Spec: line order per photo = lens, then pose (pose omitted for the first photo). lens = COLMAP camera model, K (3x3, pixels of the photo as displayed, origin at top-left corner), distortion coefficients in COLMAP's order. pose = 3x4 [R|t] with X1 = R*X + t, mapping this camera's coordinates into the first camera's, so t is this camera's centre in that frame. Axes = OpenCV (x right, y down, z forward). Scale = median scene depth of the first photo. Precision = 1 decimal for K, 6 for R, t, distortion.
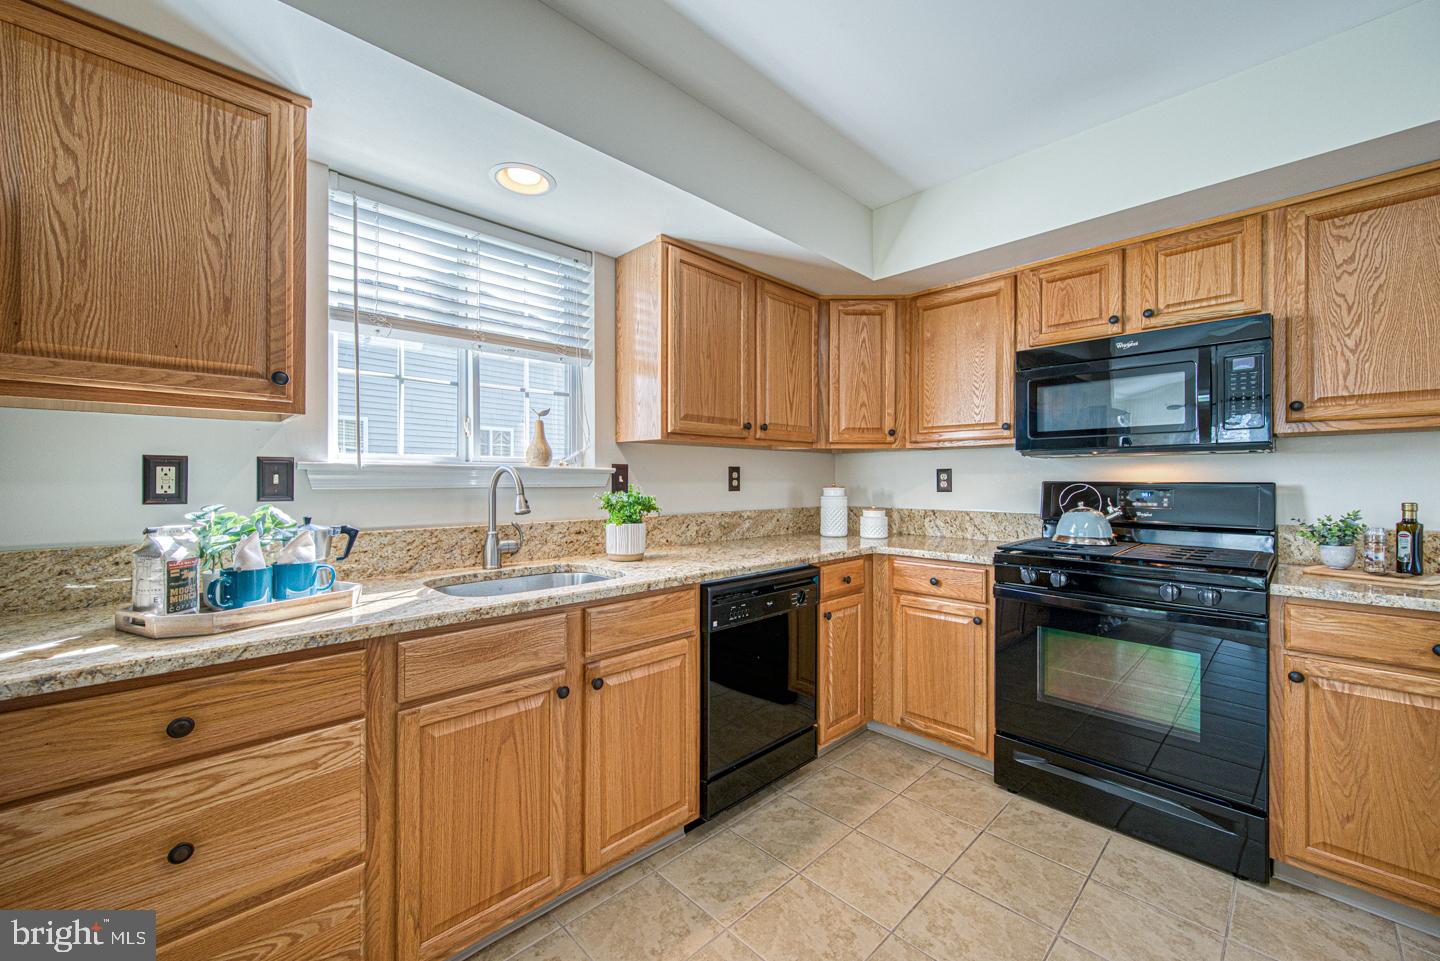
lens RADIAL K [[554.1, 0, 722.5], [0, 554.1, 480.9], [0, 0, 1]] dist [0.000549, -0.000598]
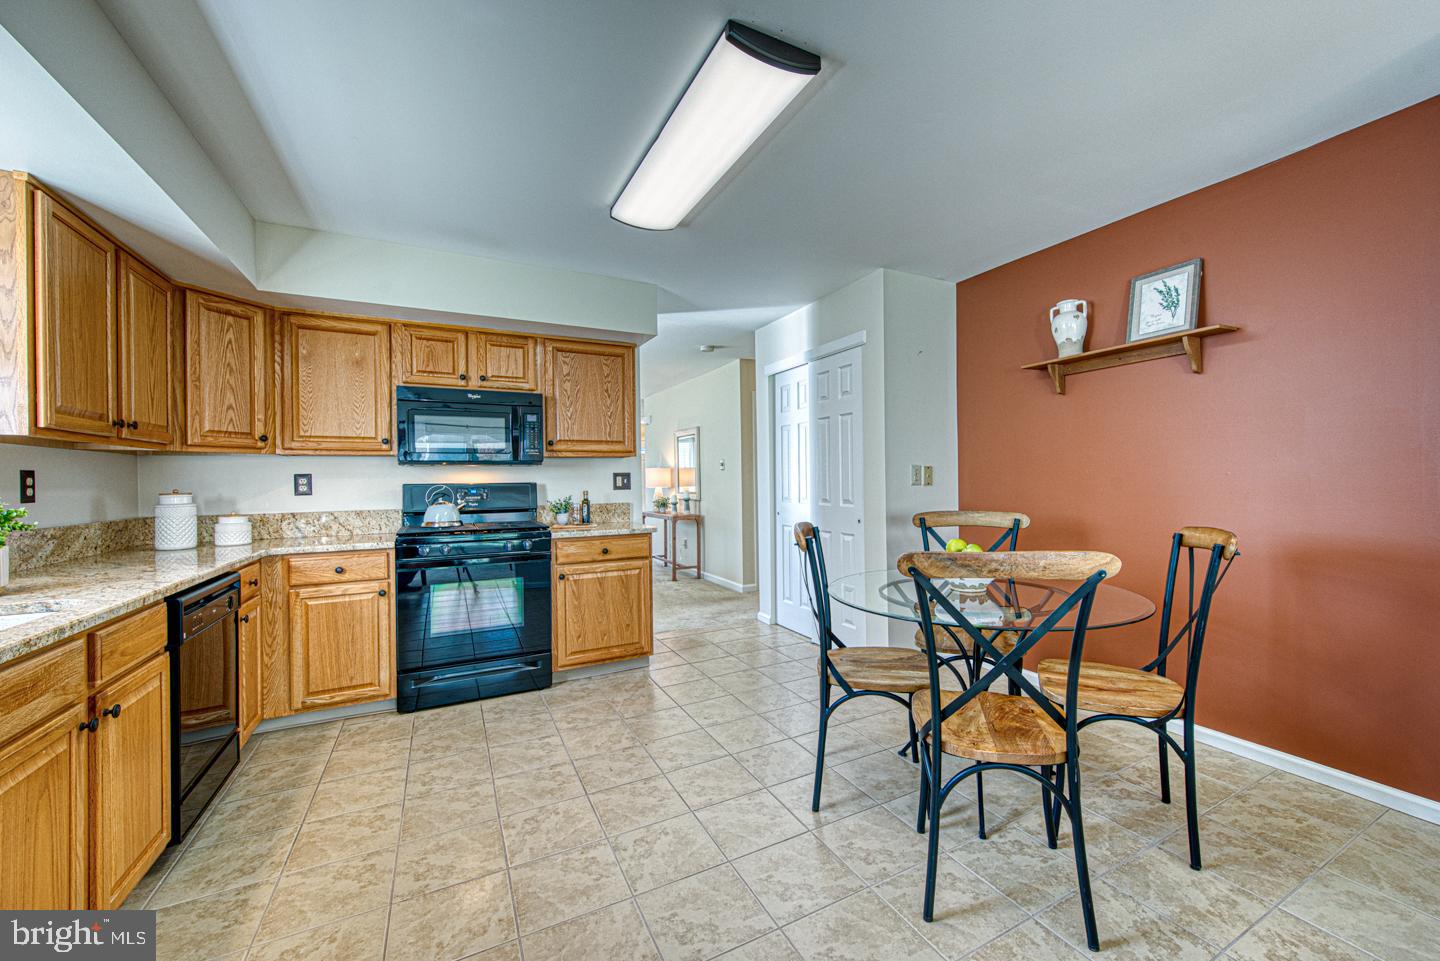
lens RADIAL K [[554.1, 0, 741.4], [0, 554.1, 480.7], [0, 0, 1]] dist [0.000549, -0.000598]
pose [[0.284003, -0.007326, 0.958795, -0.567716], [0.013476, 0.999903, 0.003649, -0.001710], [-0.958729, 0.011884, 0.284074, -0.176921]]
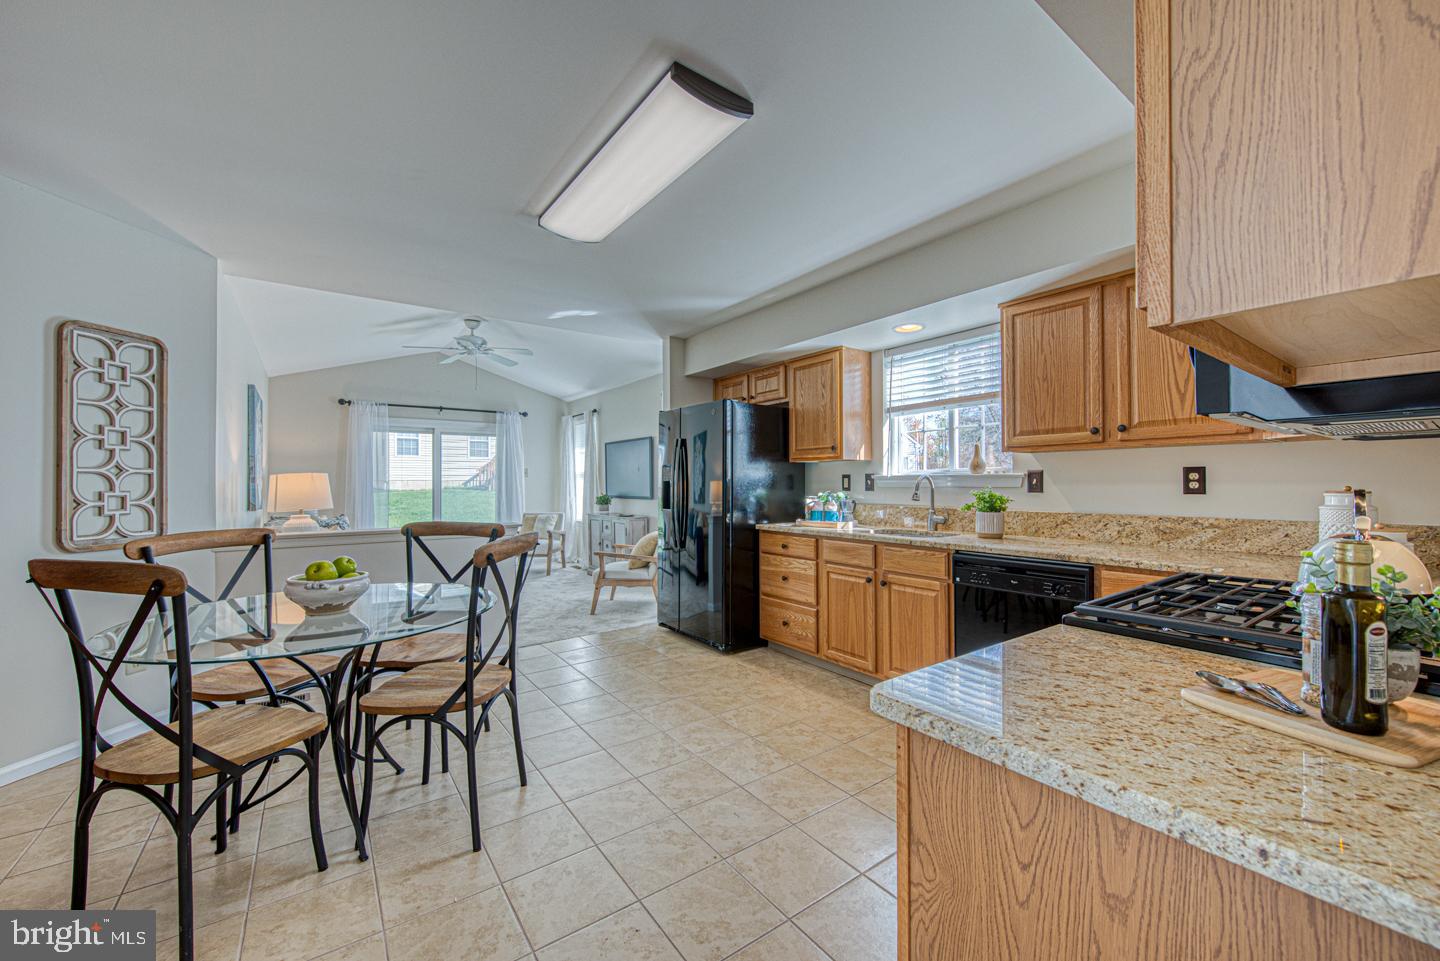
lens RADIAL K [[554.1, 0, 713.6], [0, 554.1, 476.9], [0, 0, 1]] dist [0.000549, -0.000598]
pose [[-0.122376, -0.006002, -0.992466, 1.321375], [0.002972, 0.999975, -0.006413, -0.008362], [0.992479, -0.003735, -0.122355, 0.449877]]
